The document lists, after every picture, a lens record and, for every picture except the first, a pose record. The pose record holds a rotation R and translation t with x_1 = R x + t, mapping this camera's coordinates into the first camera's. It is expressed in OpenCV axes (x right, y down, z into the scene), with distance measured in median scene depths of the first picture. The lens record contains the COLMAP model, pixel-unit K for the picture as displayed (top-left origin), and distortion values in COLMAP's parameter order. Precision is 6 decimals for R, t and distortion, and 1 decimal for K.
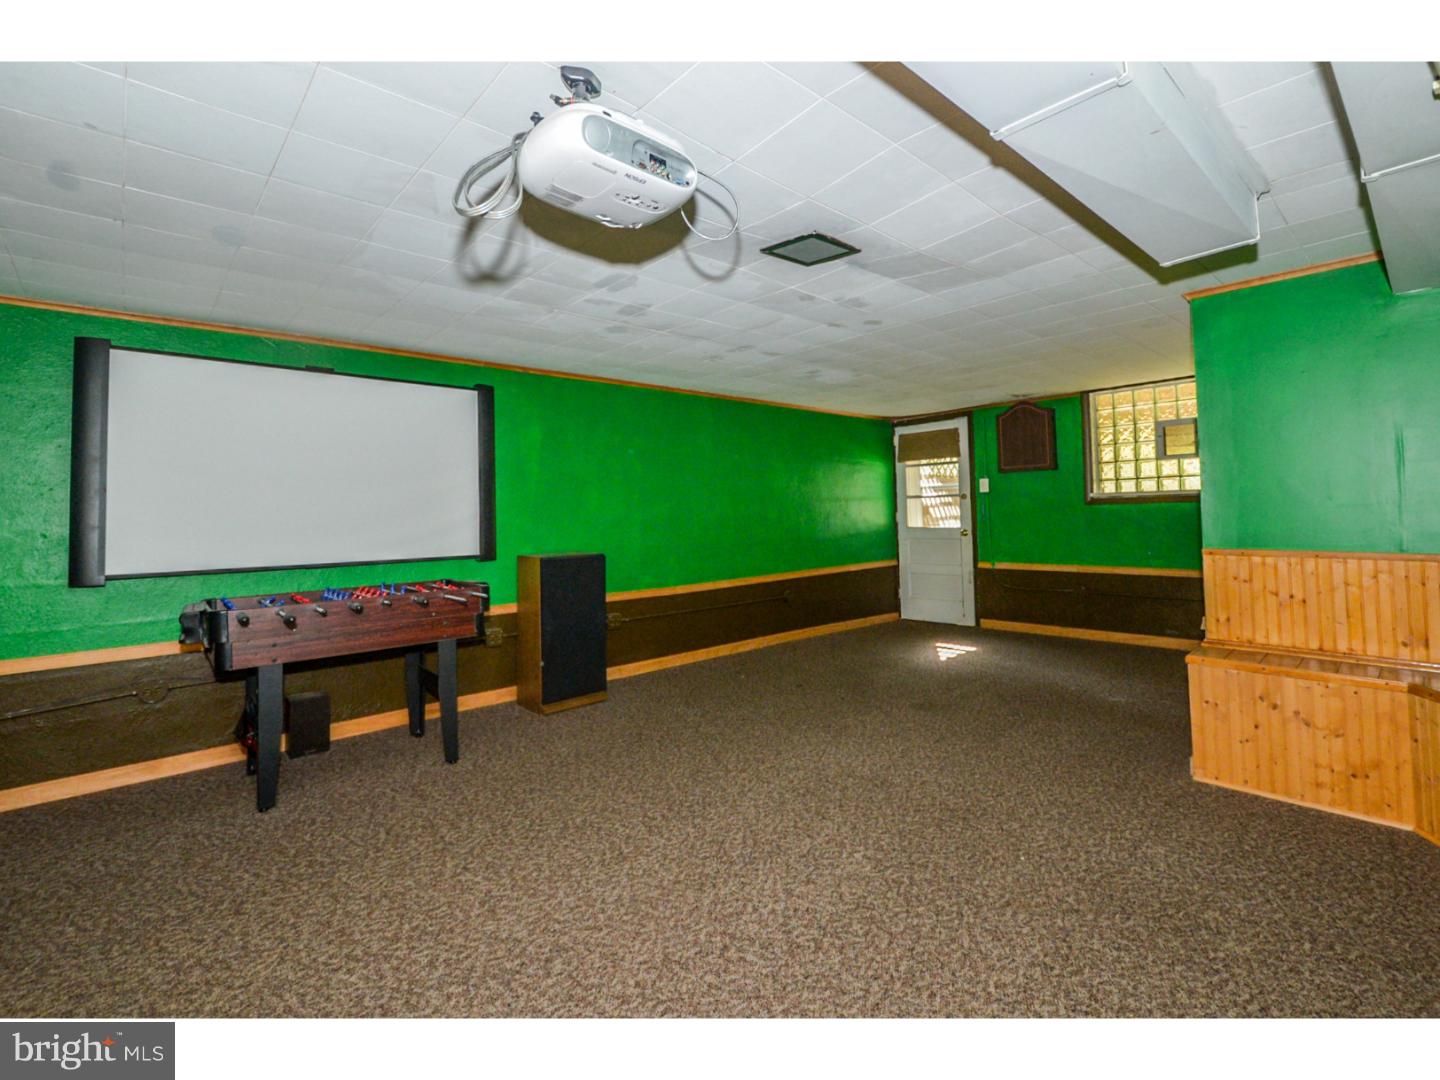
lens RADIAL K [[666.1, 0, 720.4], [0, 666.1, 486.4], [0, 0, 1]] dist [-0.001350, -0.001127]
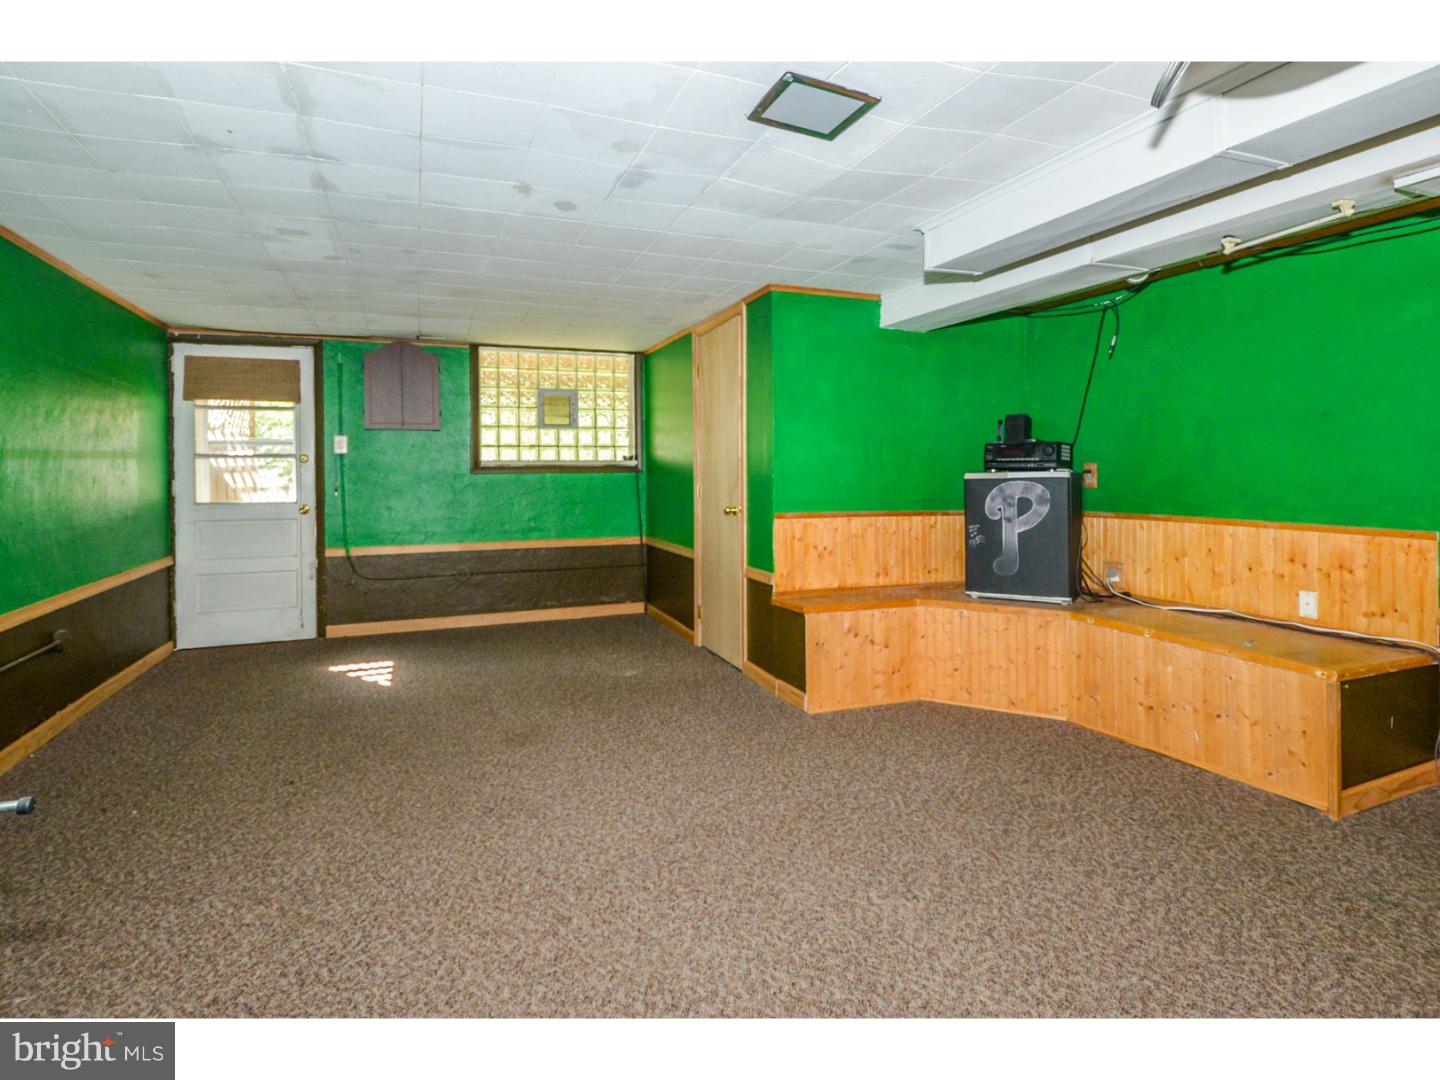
lens RADIAL K [[770.0, 0, 725.9], [0, 770.0, 472.1], [0, 0, 1]] dist [-0.004734, -0.000978]
pose [[0.343282, 0.021478, 0.938987, -0.257195], [-0.040472, 0.999148, -0.008058, 0.018538], [-0.938360, -0.035237, 0.343859, 0.304182]]
